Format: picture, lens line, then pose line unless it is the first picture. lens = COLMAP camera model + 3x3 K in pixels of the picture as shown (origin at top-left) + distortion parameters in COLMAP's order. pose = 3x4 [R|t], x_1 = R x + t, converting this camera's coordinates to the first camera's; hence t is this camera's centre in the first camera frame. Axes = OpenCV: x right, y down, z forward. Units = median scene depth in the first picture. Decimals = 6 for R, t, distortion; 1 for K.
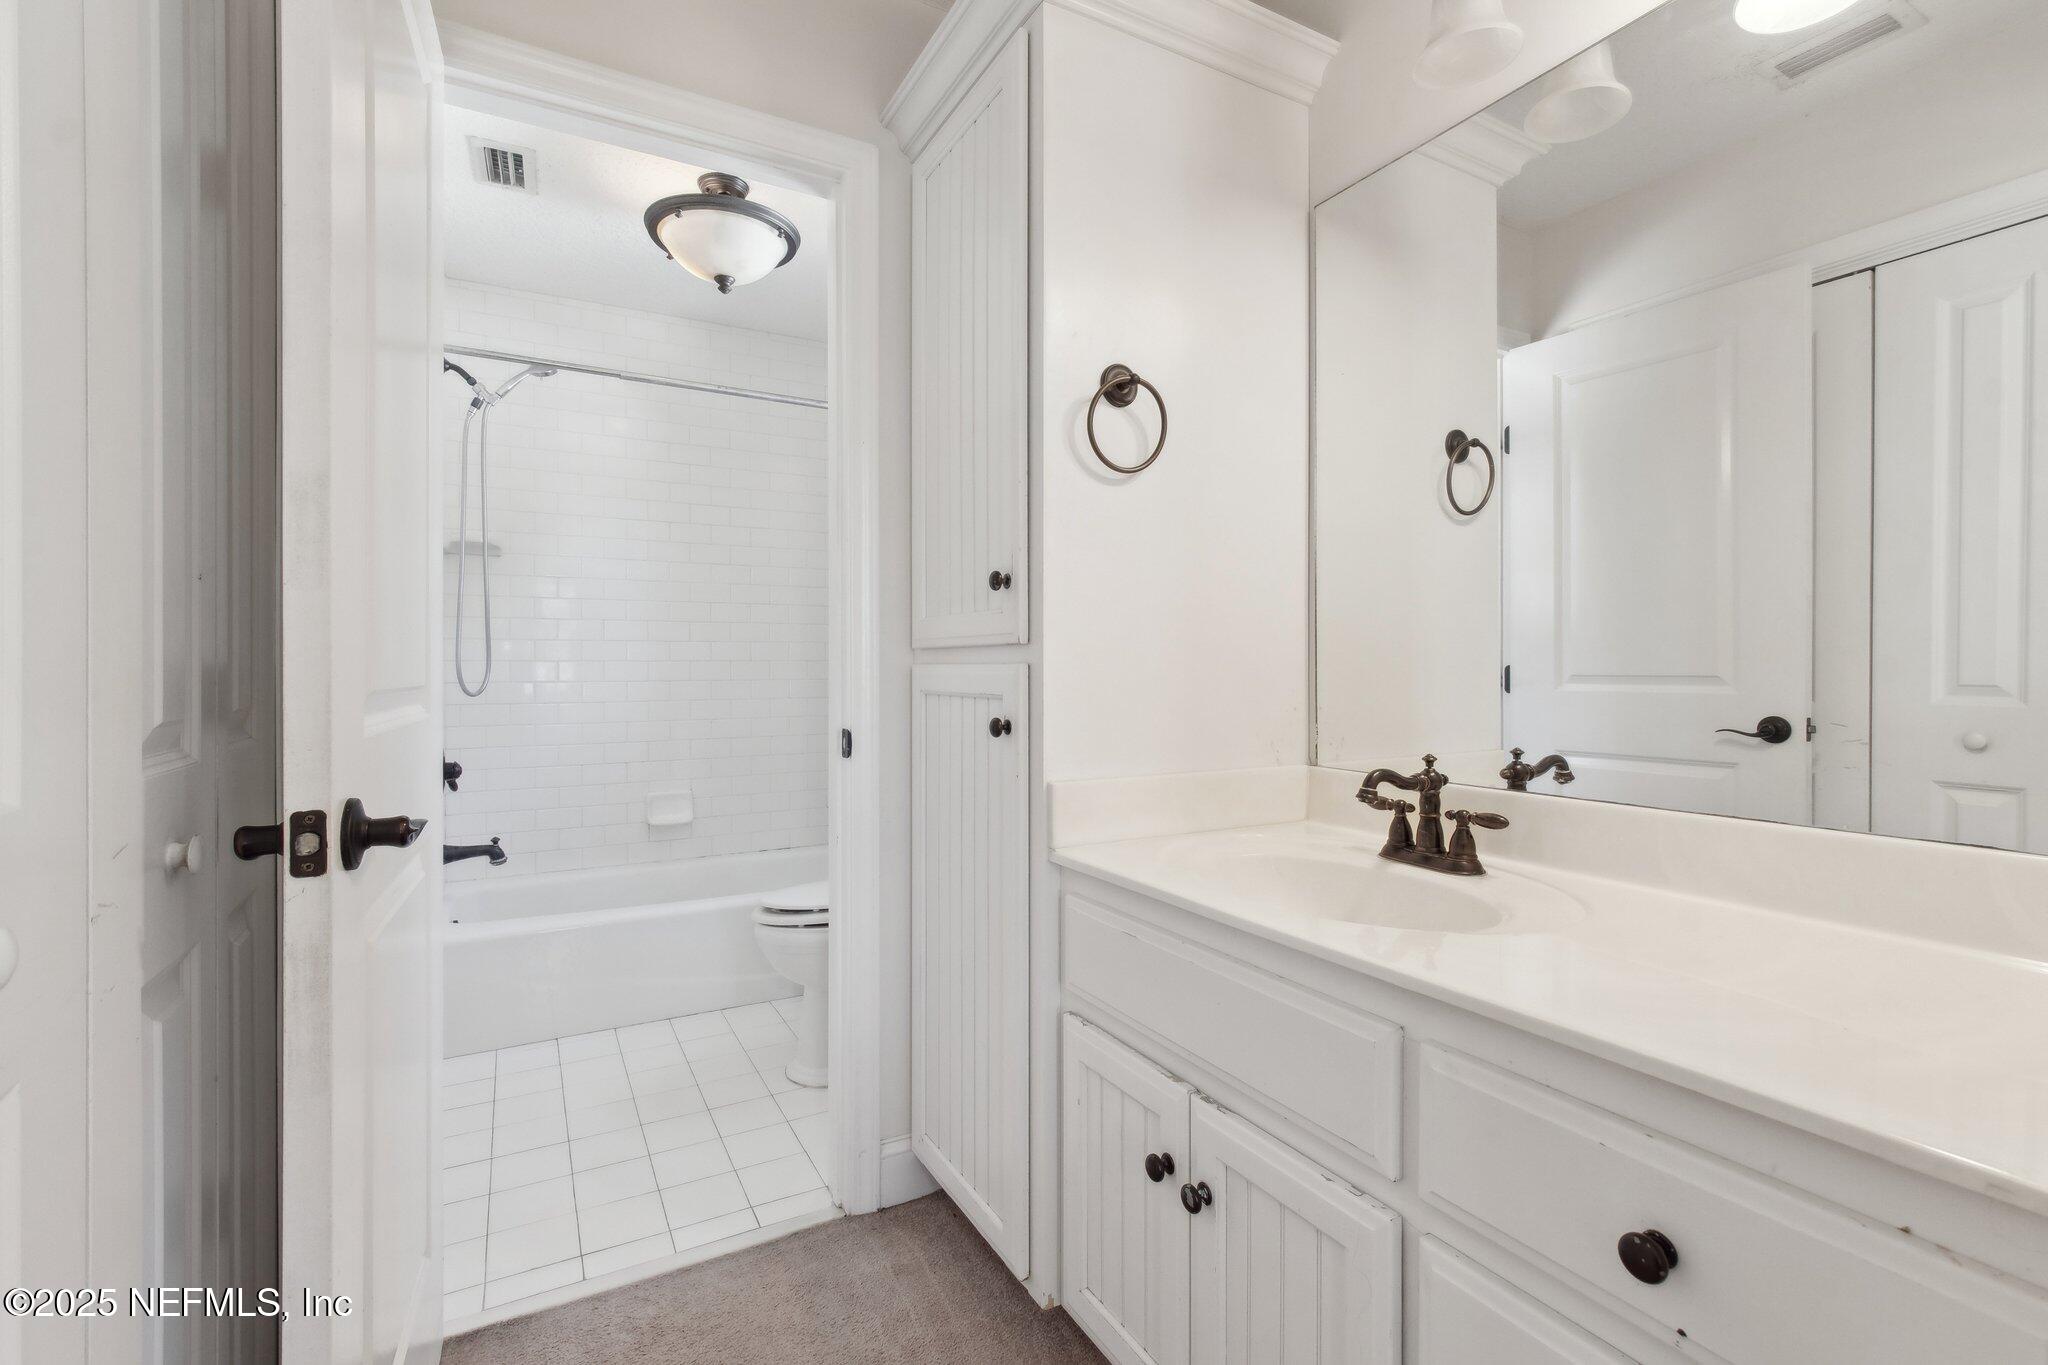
lens RADIAL K [[906.3, 0, 1018.9], [0, 906.3, 674.8], [0, 0, 1]] dist [-0.000362, -0.001147]
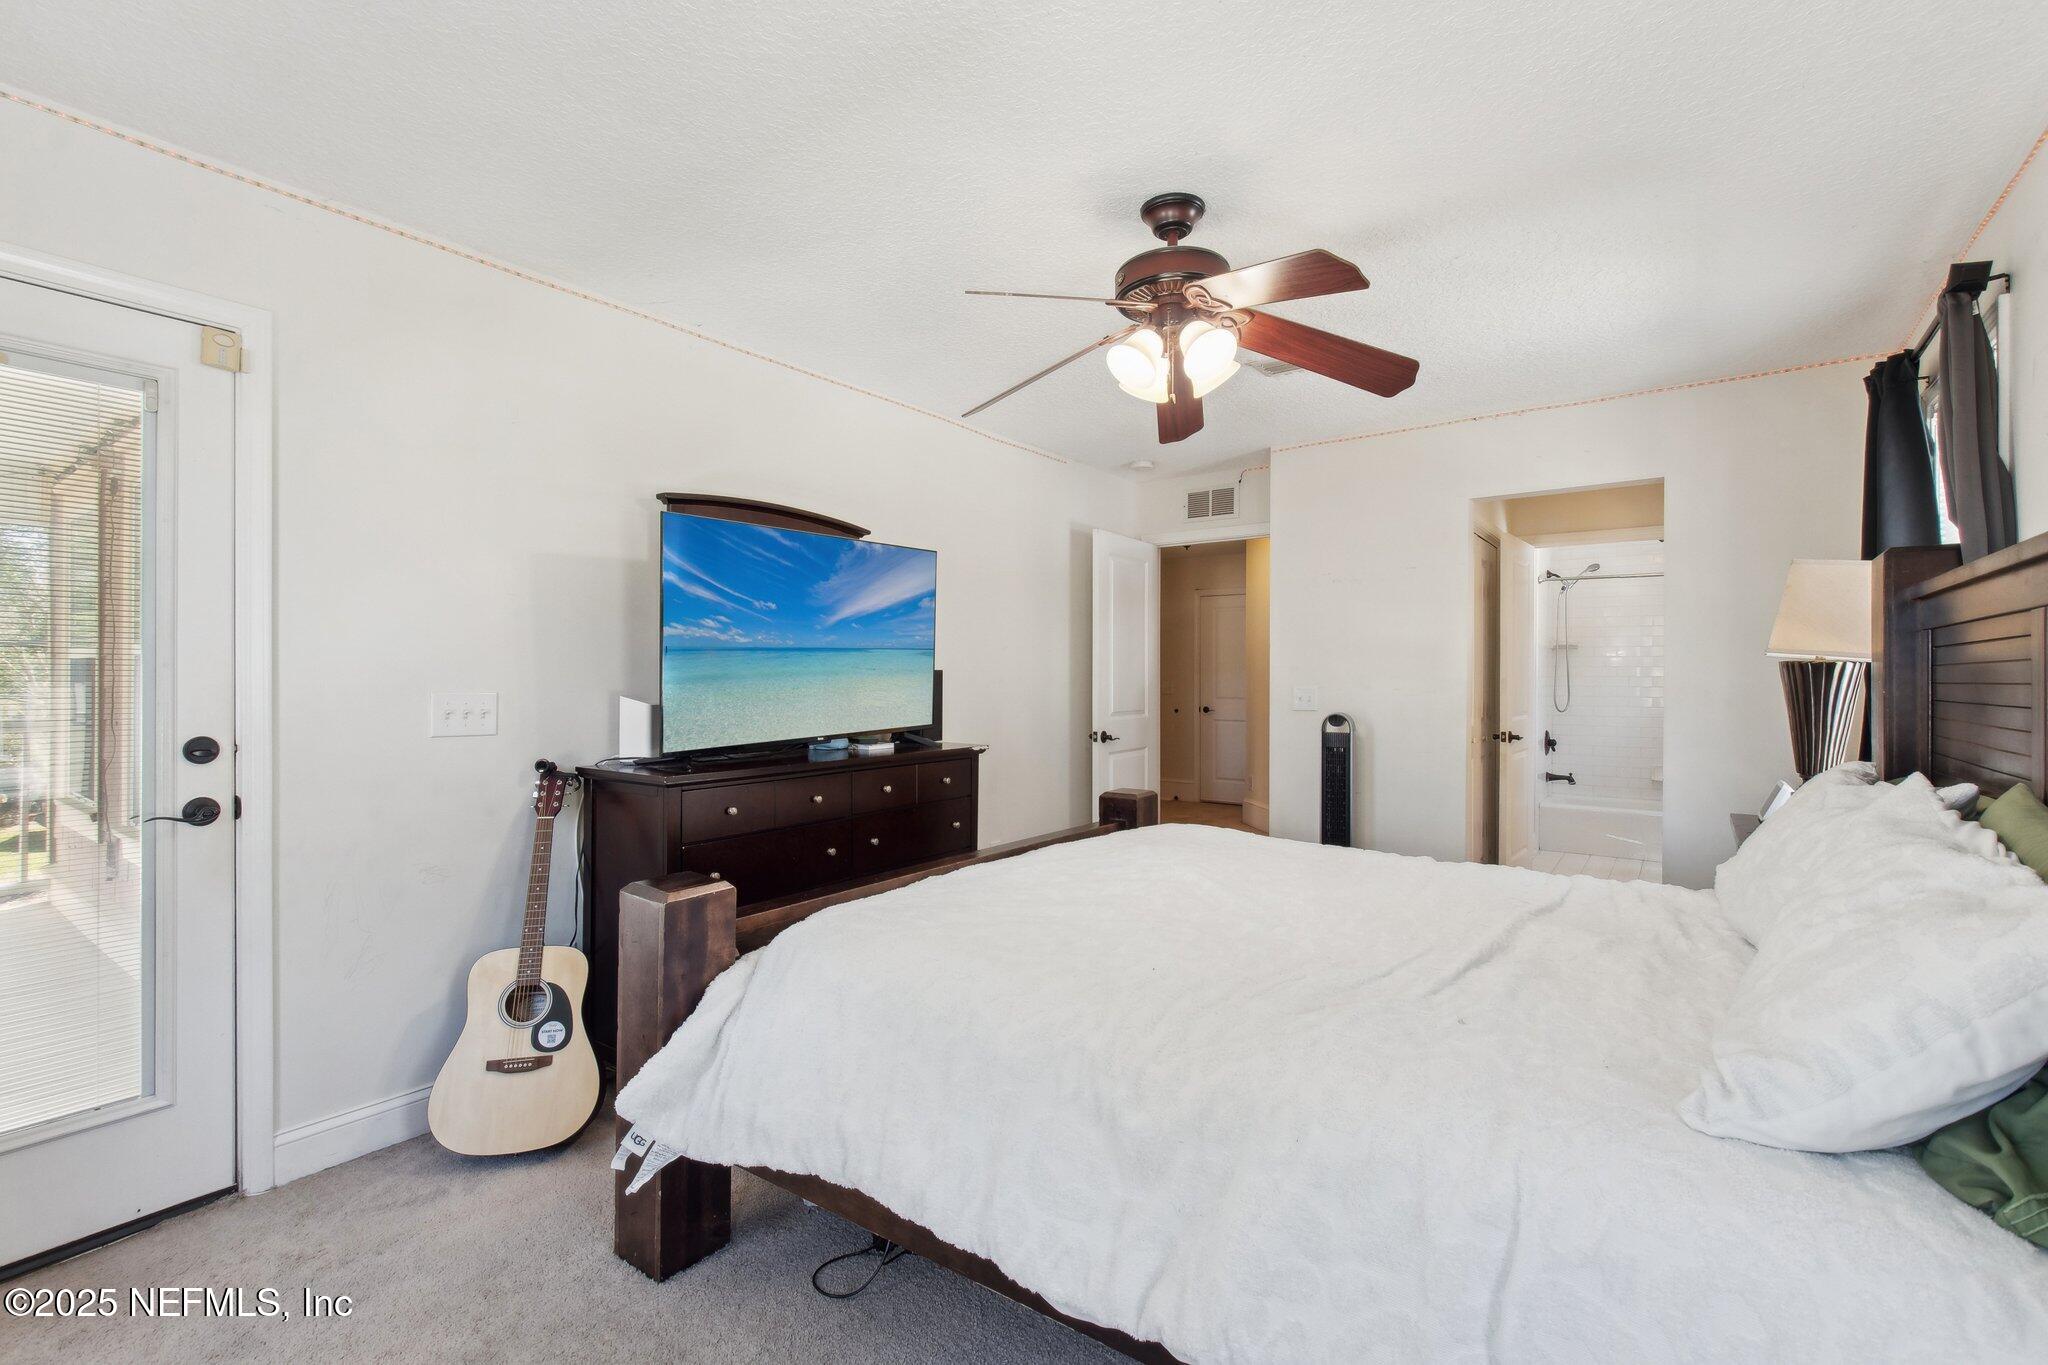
lens RADIAL K [[906.3, 0, 1018.9], [0, 906.3, 674.8], [0, 0, 1]] dist [-0.000362, -0.001147]
pose [[0.414890, -0.004512, -0.909860, 3.067206], [-0.005786, 0.999954, -0.007598, -0.148598], [0.909853, 0.008417, 0.414845, -4.045301]]
